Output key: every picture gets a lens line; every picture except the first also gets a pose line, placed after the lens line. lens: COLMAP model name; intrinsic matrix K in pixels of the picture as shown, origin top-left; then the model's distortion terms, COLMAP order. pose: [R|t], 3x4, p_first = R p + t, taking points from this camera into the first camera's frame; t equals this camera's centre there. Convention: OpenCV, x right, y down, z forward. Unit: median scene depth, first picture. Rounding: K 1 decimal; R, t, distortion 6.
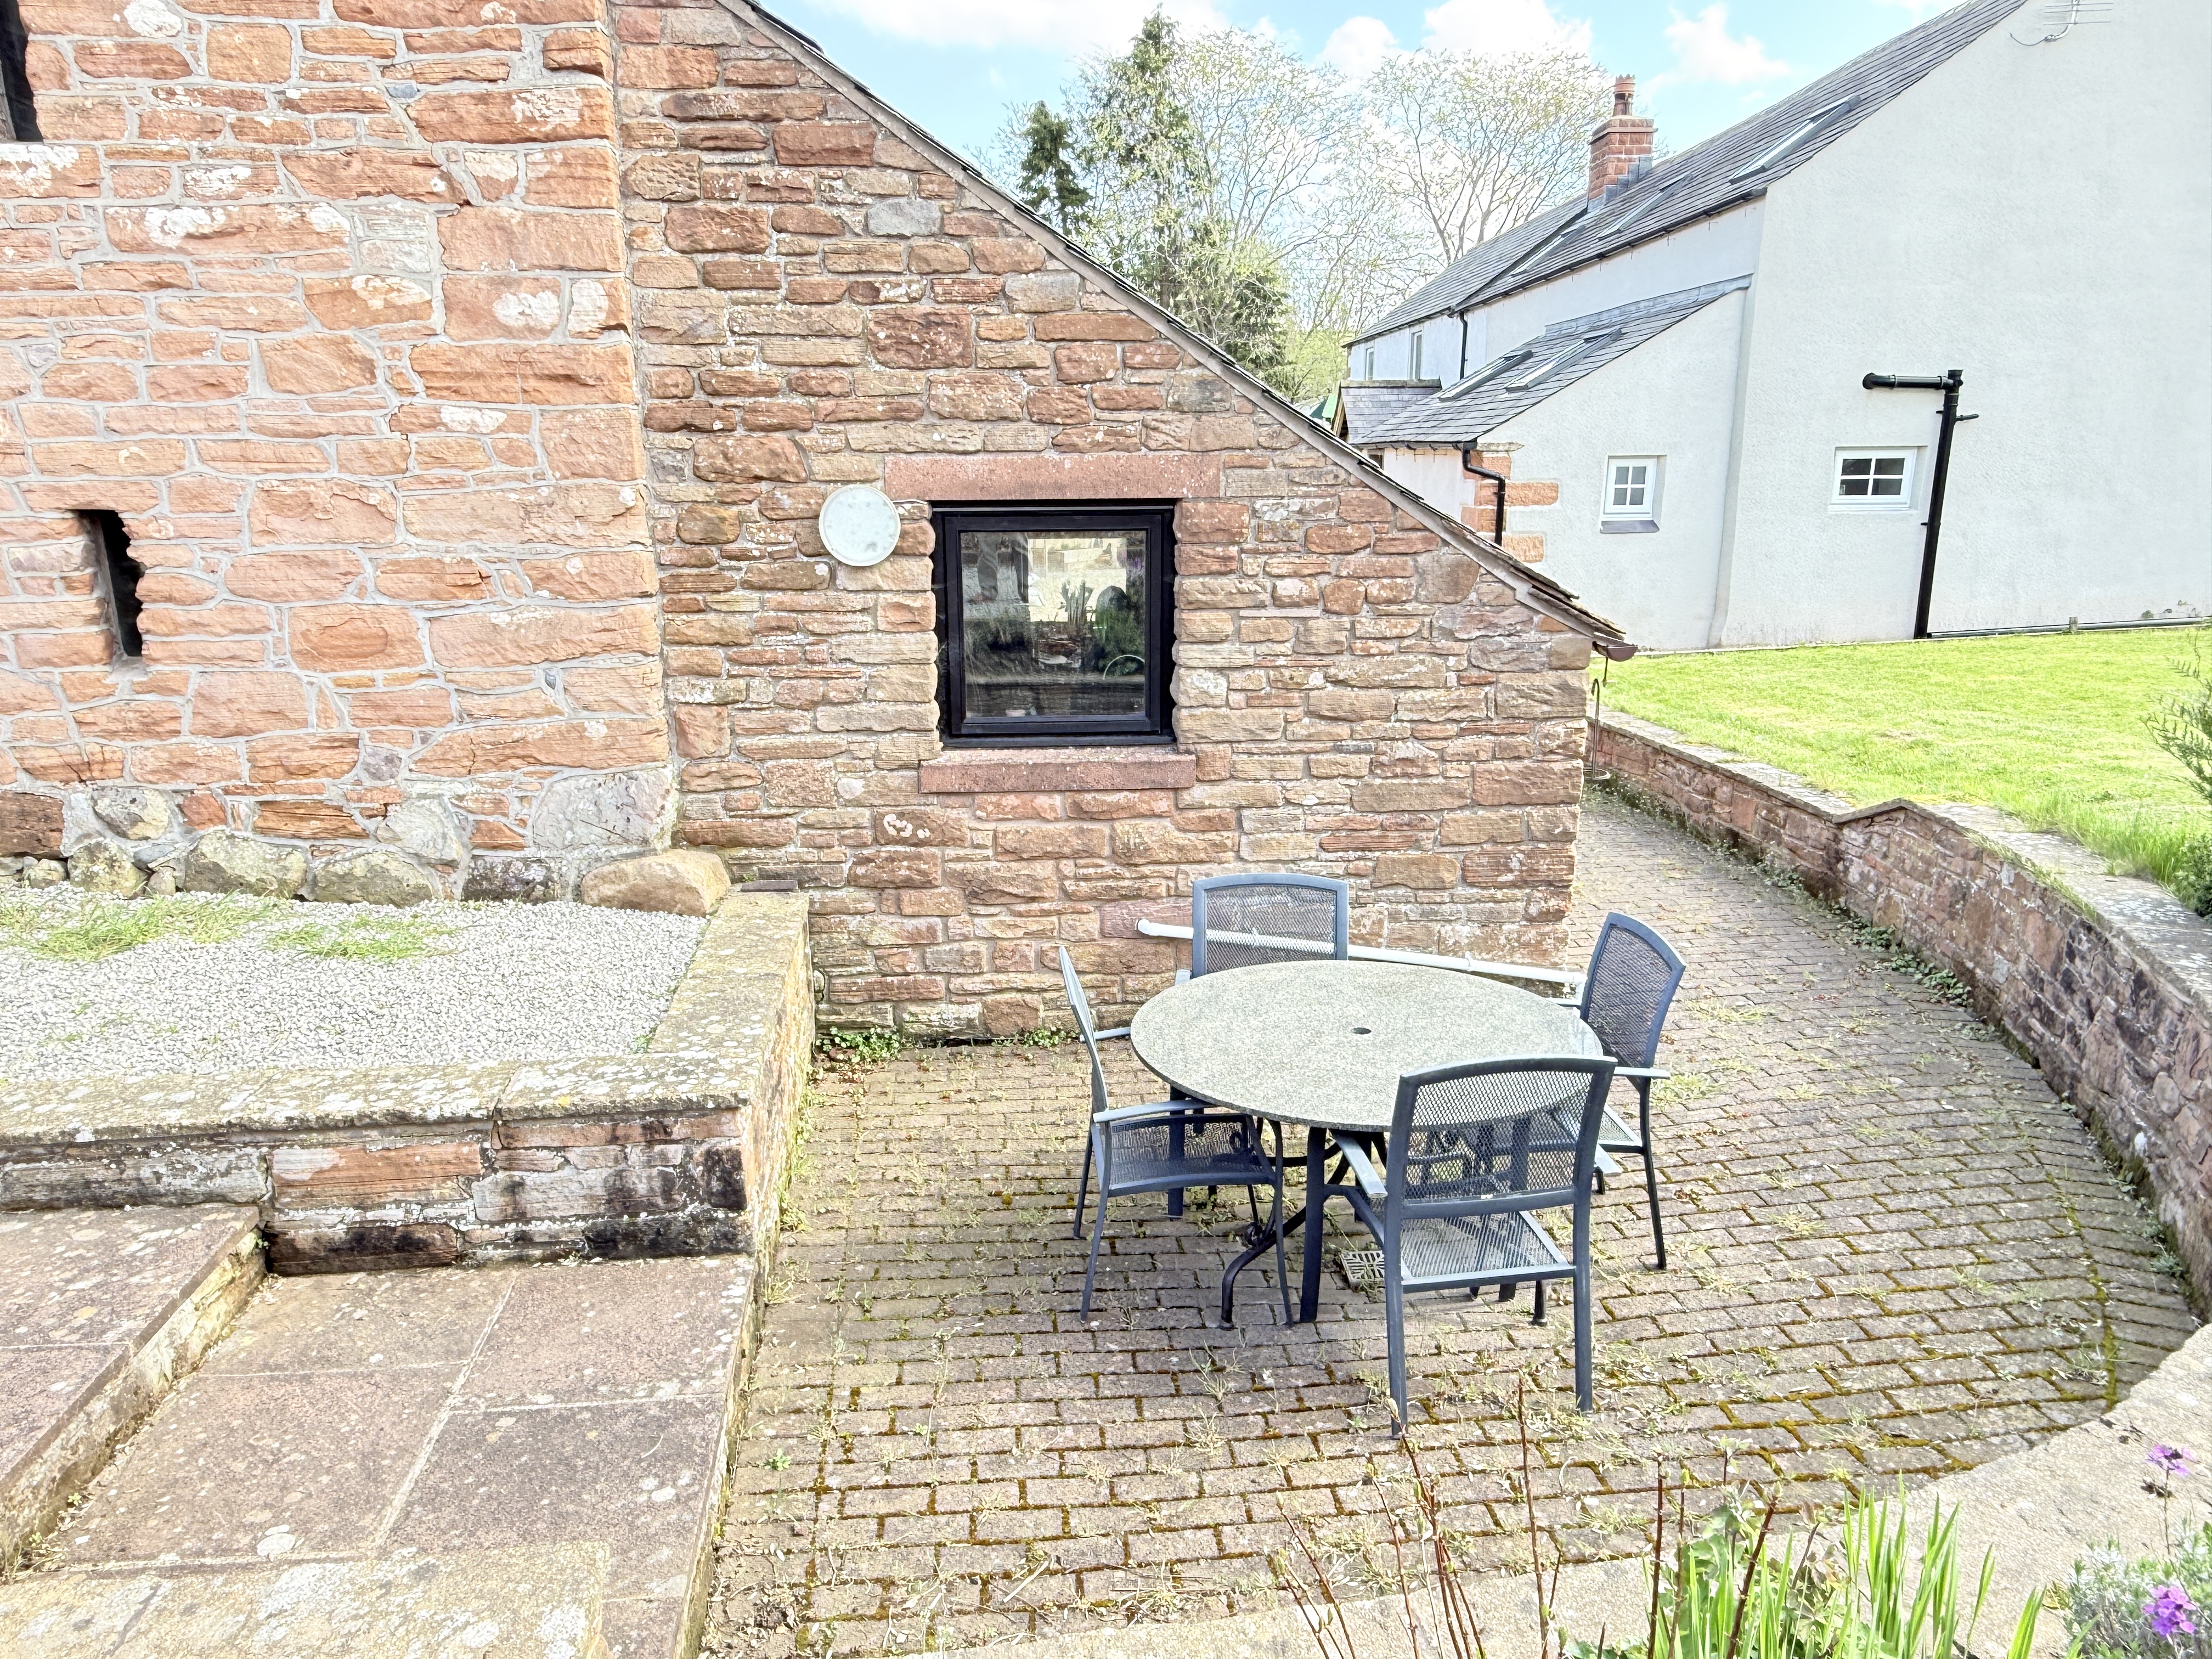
lens RADIAL K [[1479.3, 0, 1110.1], [0, 1479.3, 840.3], [0, 0, 1]] dist [0.004158, -0.000350]
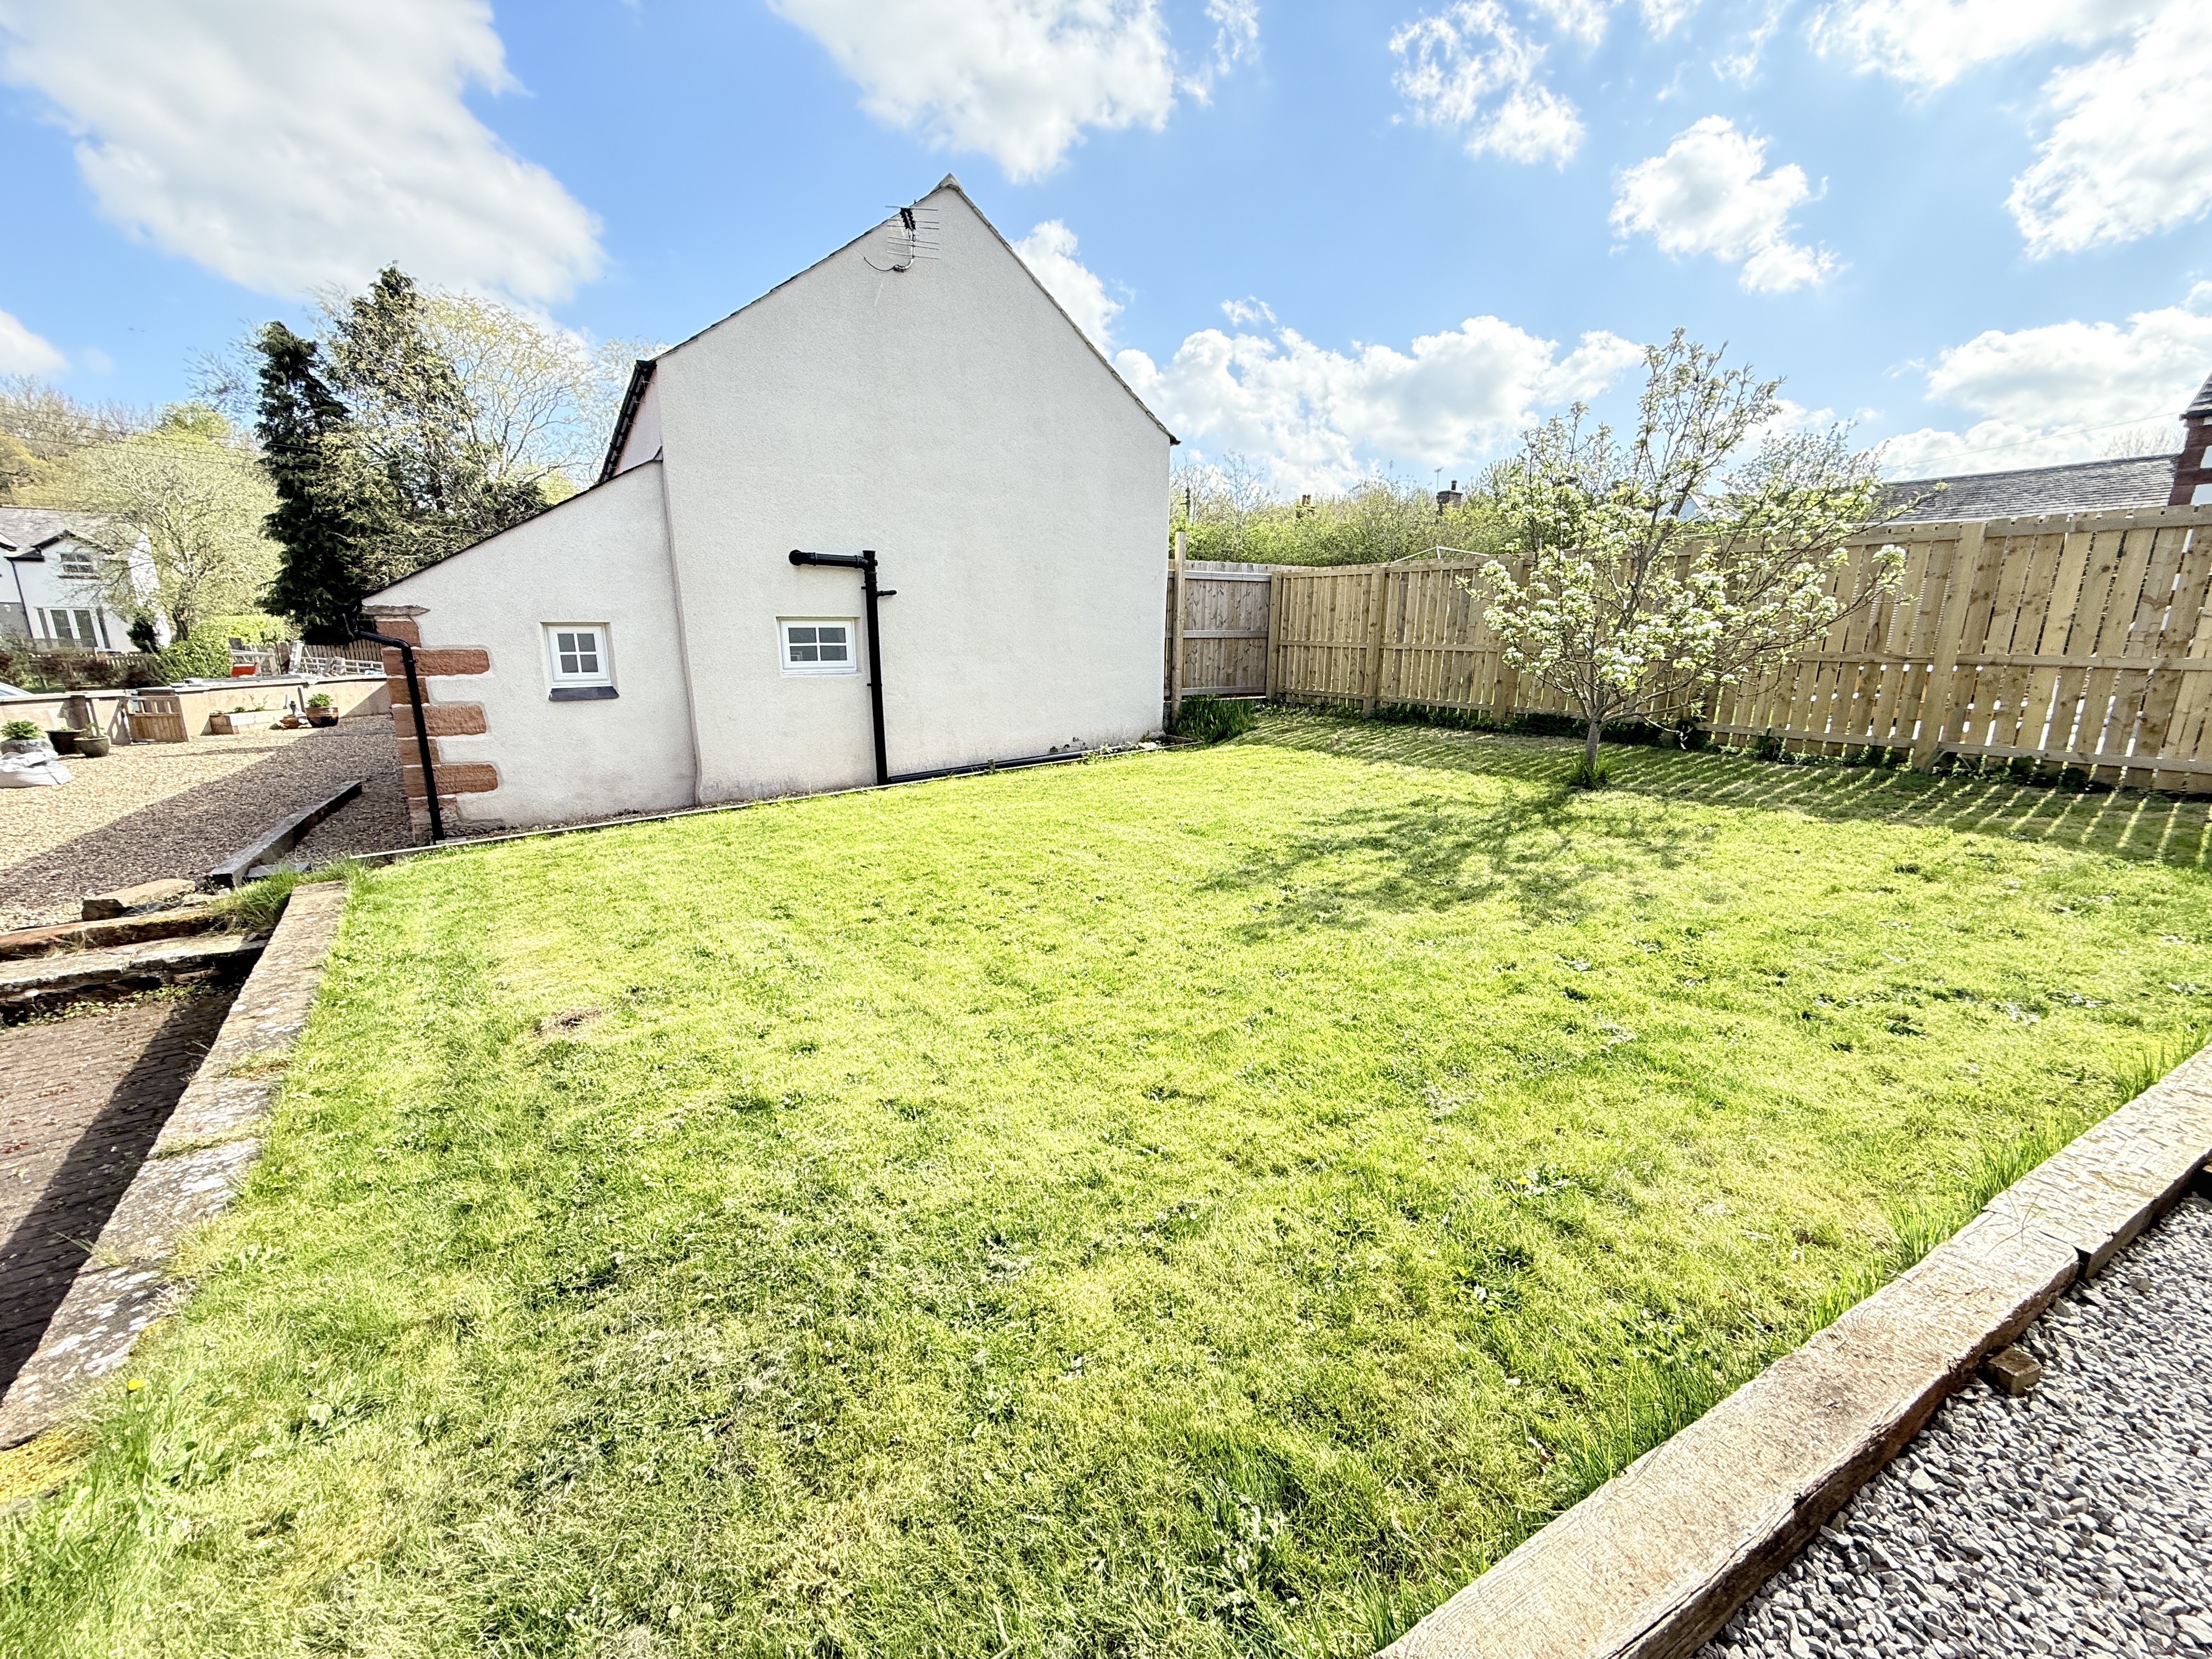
lens RADIAL K [[877.2, 0, 1099.1], [0, 877.2, 845.1], [0, 0, 1]] dist [0.000540, 0.000243]
pose [[0.849285, -0.119272, 0.514285, 0.765397], [0.126460, 0.991746, 0.021170, -0.186240], [-0.512565, 0.047057, 0.857358, 0.749752]]
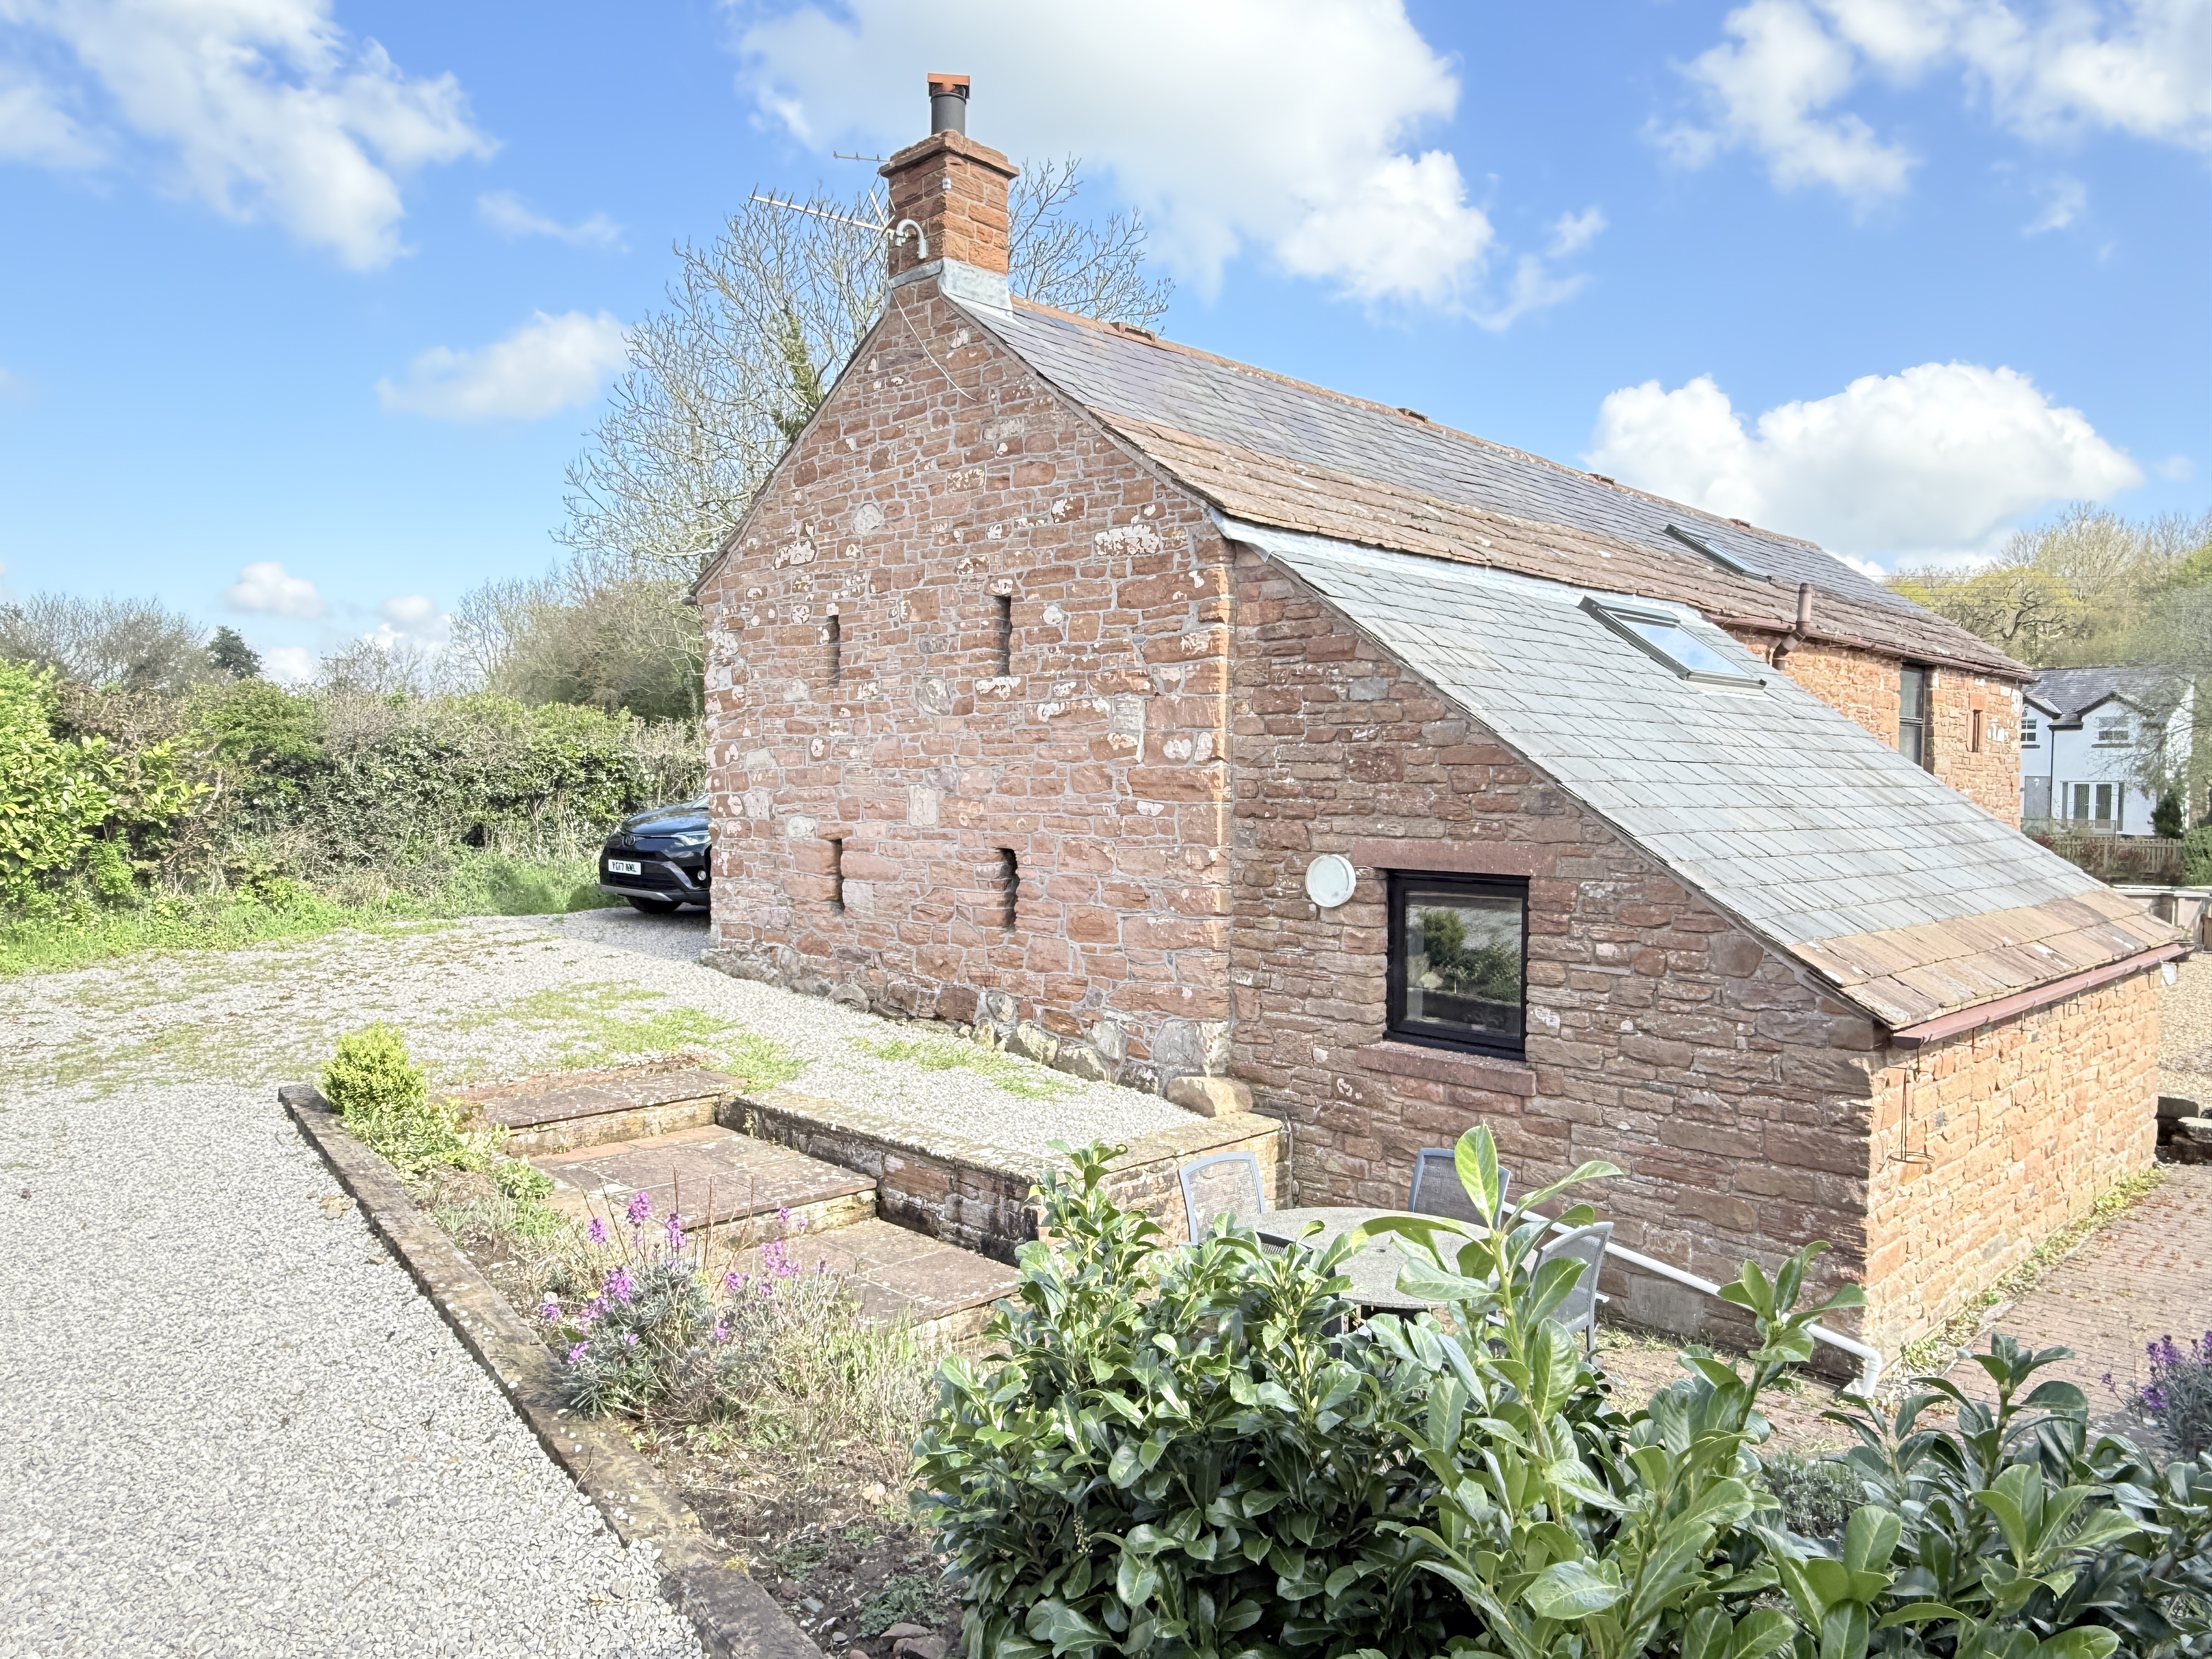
lens RADIAL K [[1479.3, 0, 1097.8], [0, 1479.3, 837.5], [0, 0, 1]] dist [0.004158, -0.000350]
pose [[0.650144, 0.040414, -0.758735, 0.805672], [-0.205026, 0.970874, -0.123969, -0.018783], [0.731626, 0.236158, 0.639494, -0.150781]]
